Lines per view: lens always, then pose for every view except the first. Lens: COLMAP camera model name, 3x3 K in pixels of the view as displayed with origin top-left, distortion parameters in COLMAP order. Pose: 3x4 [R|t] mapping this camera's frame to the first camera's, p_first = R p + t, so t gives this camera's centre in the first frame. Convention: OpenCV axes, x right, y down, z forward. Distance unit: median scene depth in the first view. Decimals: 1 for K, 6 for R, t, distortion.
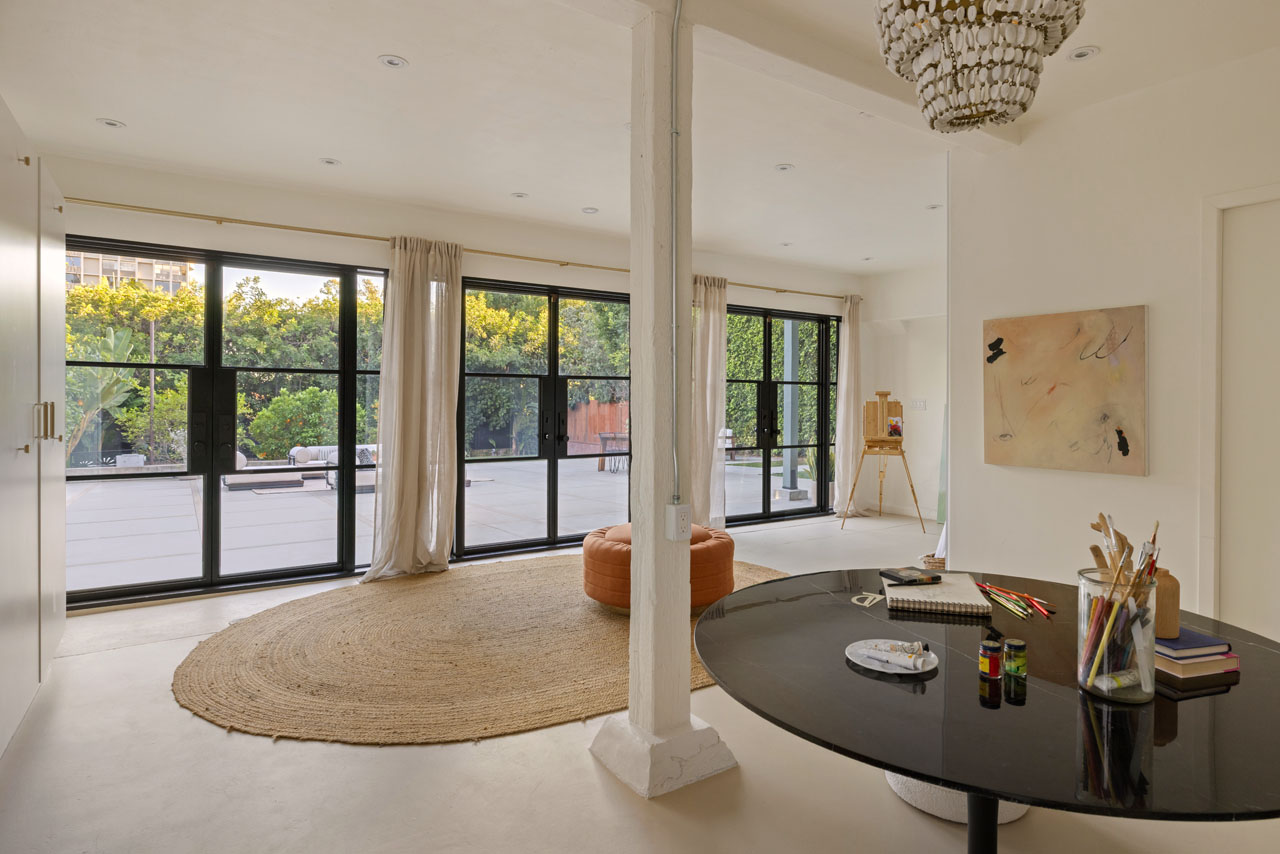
lens RADIAL K [[703.1, 0, 642.0], [0, 703.1, 401.4], [0, 0, 1]] dist [0.000496, 0.000137]
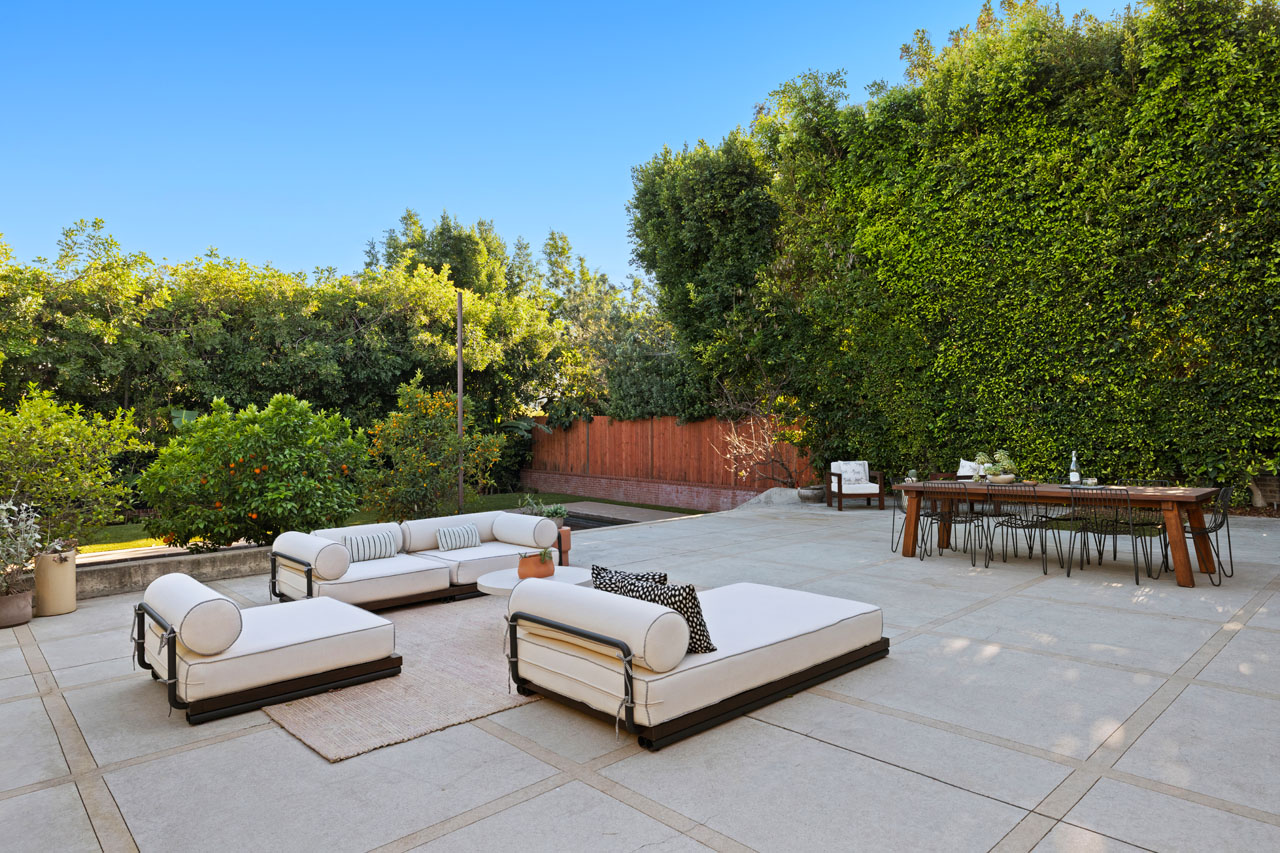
lens RADIAL K [[754.5, 0, 637.1], [0, 754.5, 425.1], [0, 0, 1]] dist [-0.008177, -0.002014]
pose [[0.987119, -0.010208, 0.159662, -0.390063], [0.008278, 0.999884, 0.012747, -0.005225], [-0.159774, -0.011261, 0.987089, 0.569383]]
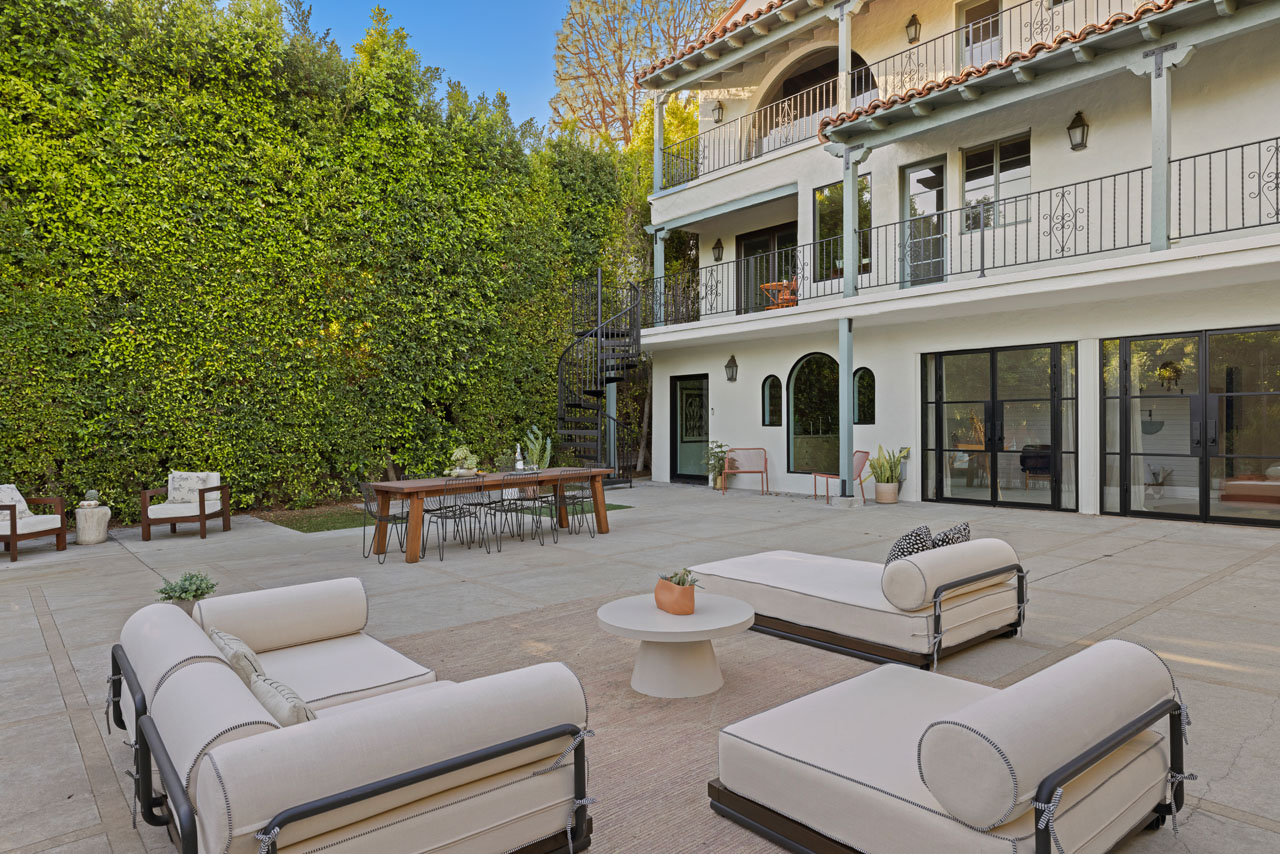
lens RADIAL K [[799.0, 0, 639.4], [0, 799.0, 433.9], [0, 0, 1]] dist [0.024872, -0.001252]
pose [[-0.108367, -0.013761, 0.994016, -0.724900], [0.003526, 0.999893, 0.014227, 0.005385], [-0.994105, 0.005047, -0.108307, 1.059010]]
